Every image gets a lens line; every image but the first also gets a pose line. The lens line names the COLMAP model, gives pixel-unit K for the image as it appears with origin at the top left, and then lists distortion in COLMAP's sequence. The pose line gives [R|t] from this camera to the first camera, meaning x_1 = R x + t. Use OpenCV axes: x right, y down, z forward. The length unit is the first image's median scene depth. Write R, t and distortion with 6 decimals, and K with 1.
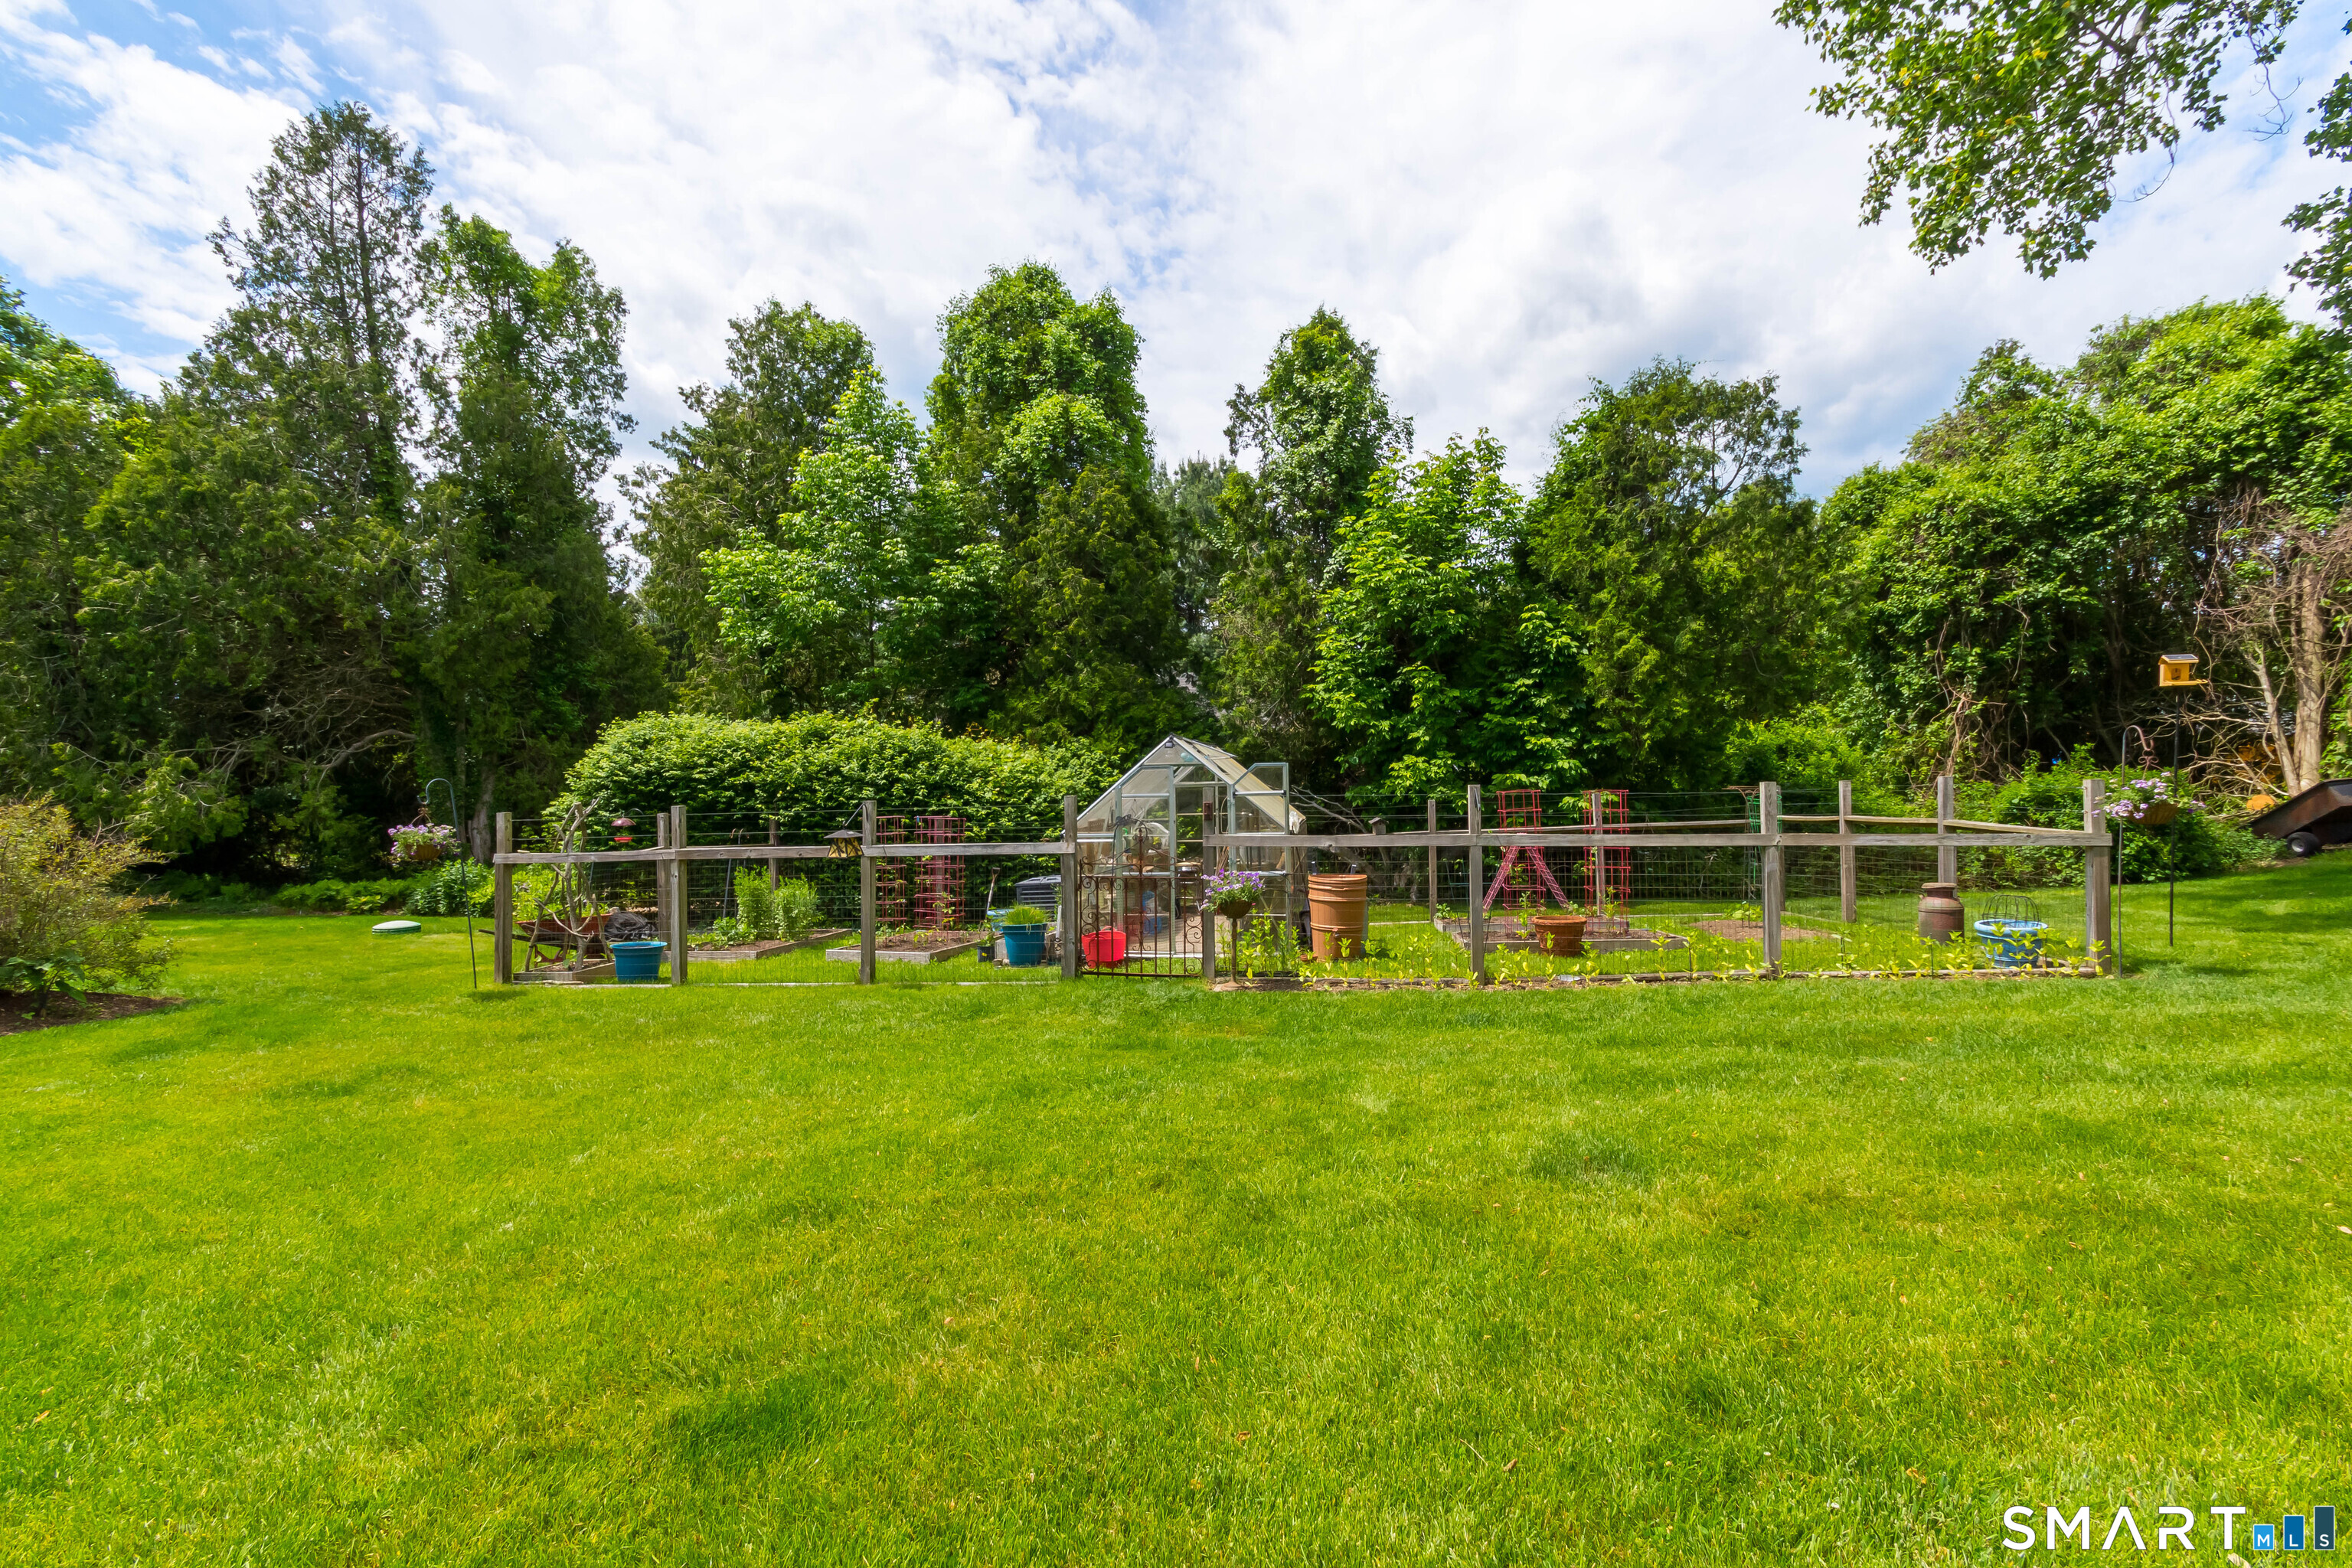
lens RADIAL K [[1058.0, 0, 1181.2], [0, 1058.0, 784.5], [0, 0, 1]] dist [0.008290, -0.002883]
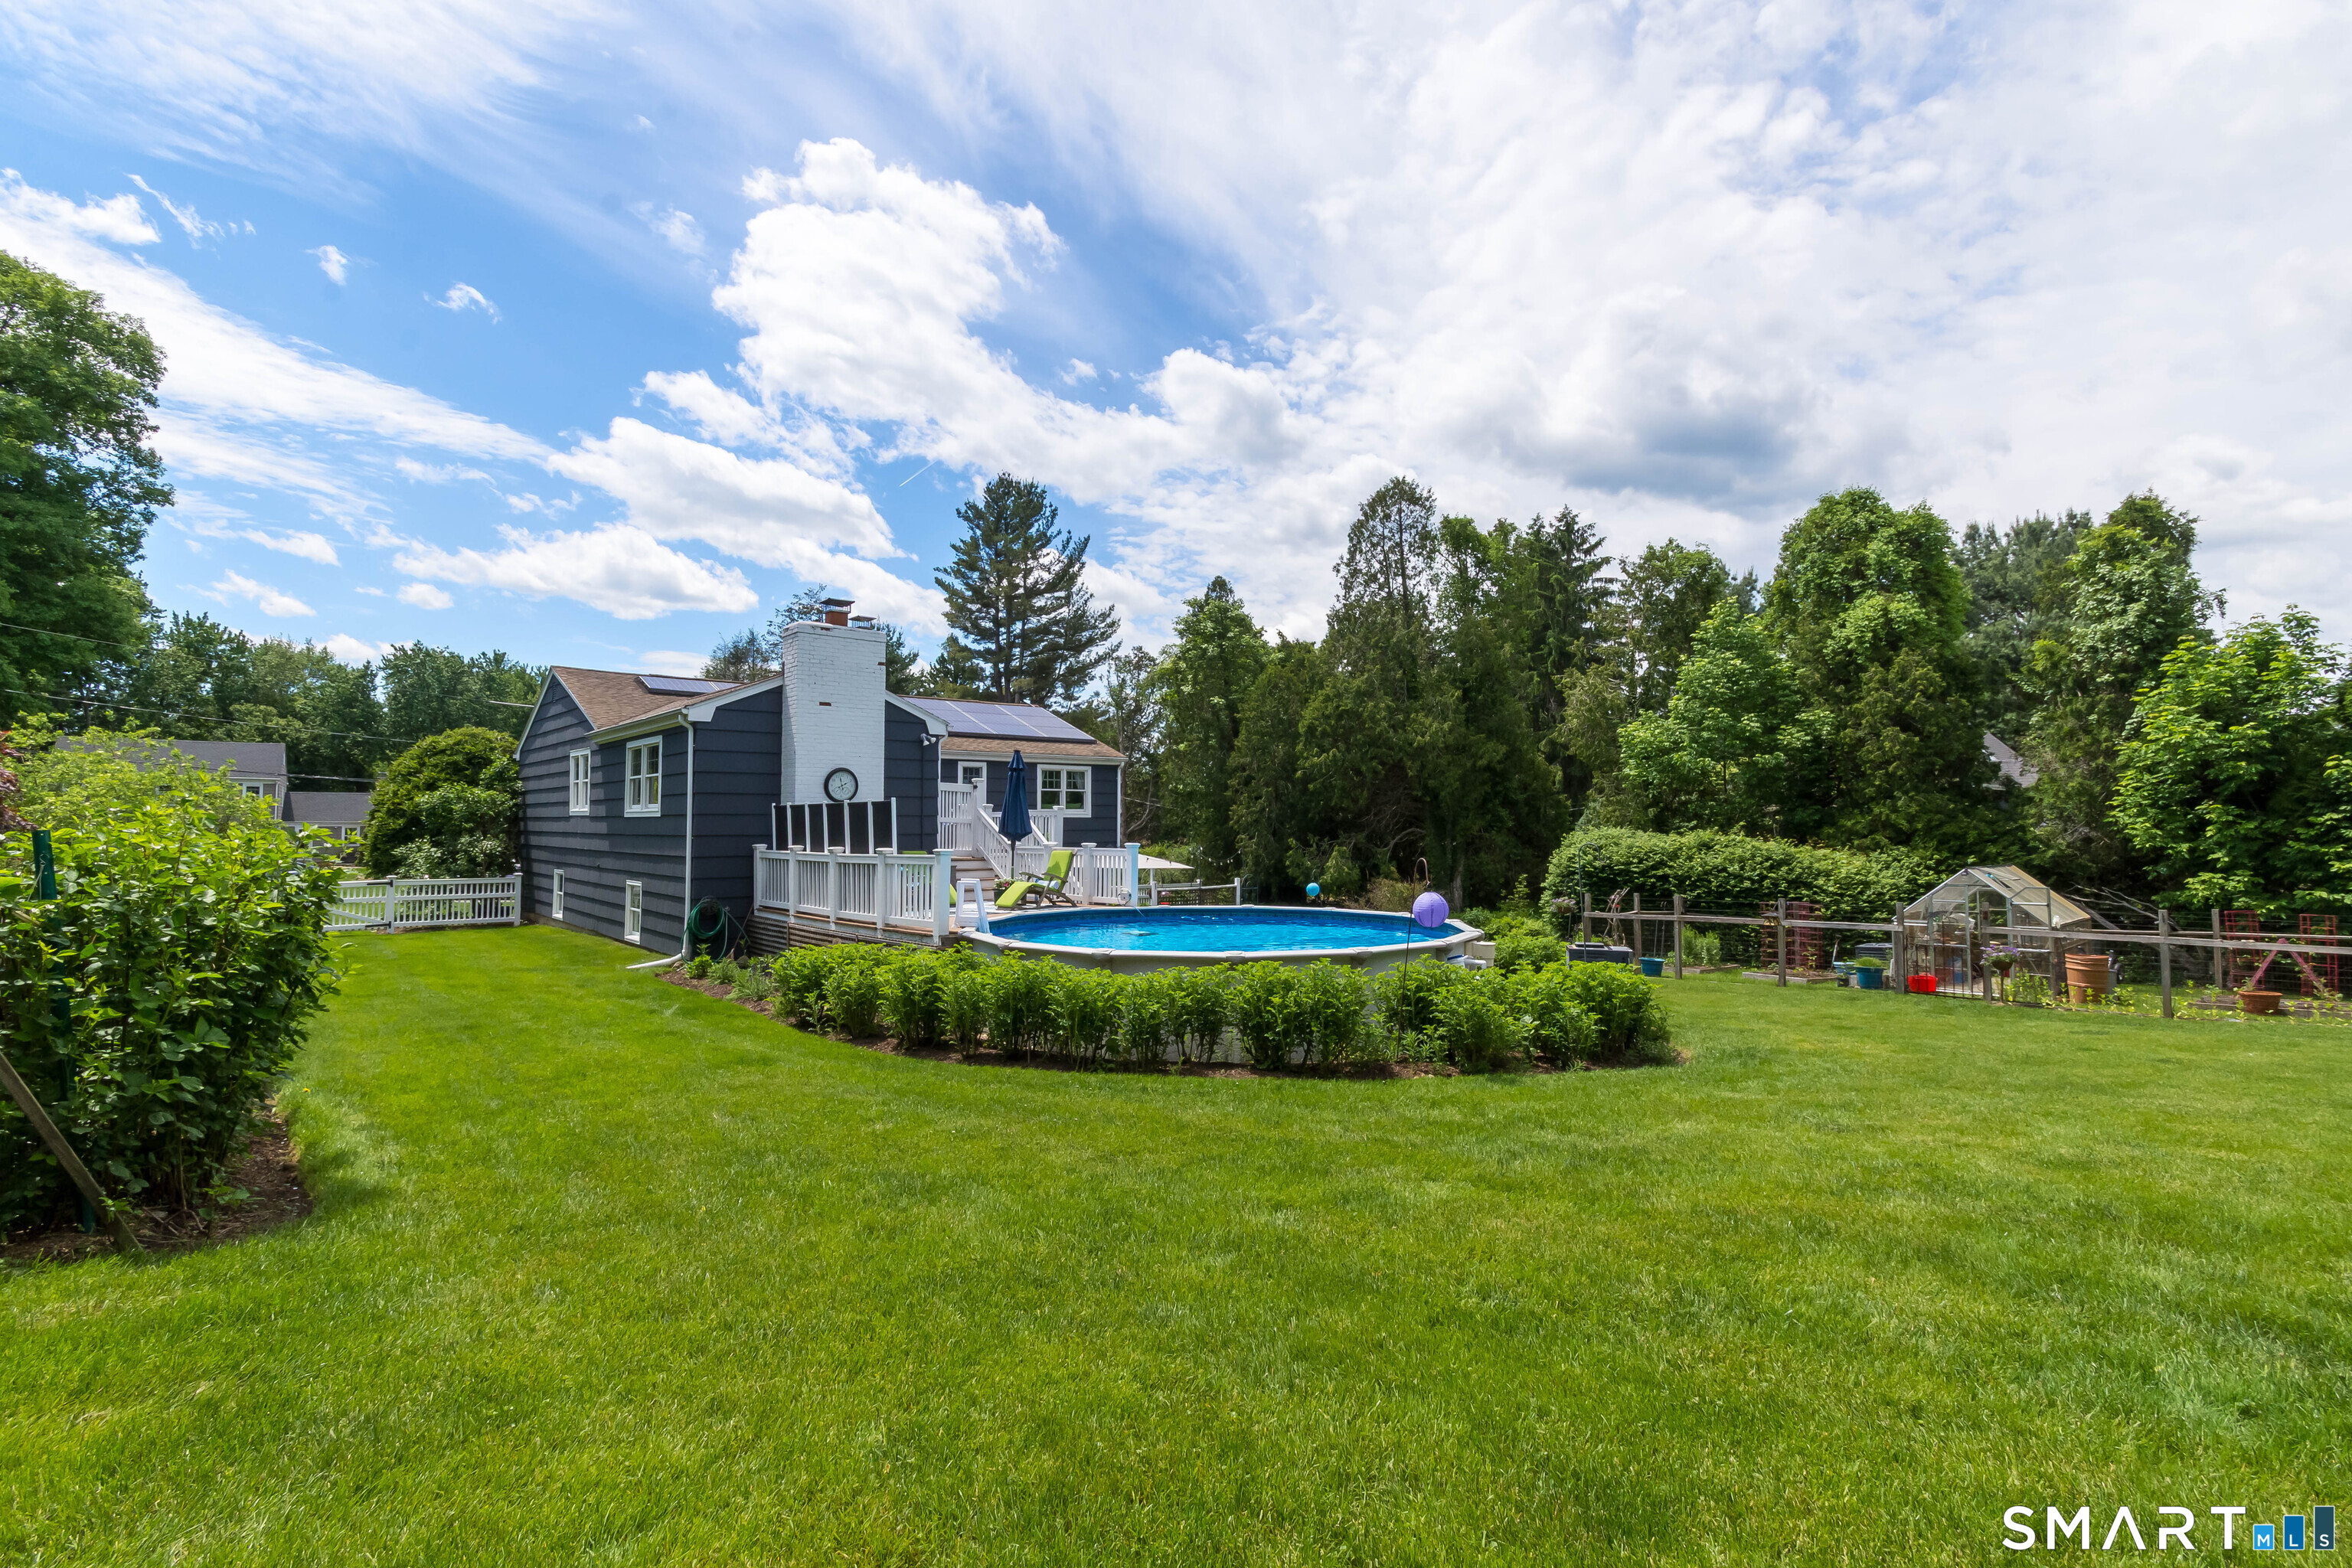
lens RADIAL K [[1058.0, 0, 1199.9], [0, 1058.0, 794.2], [0, 0, 1]] dist [0.008290, -0.002883]
pose [[0.784943, -0.010079, -0.619486, 0.053195], [-0.016009, 0.999204, -0.036543, -0.052683], [0.619361, 0.038601, 0.784157, -0.741550]]
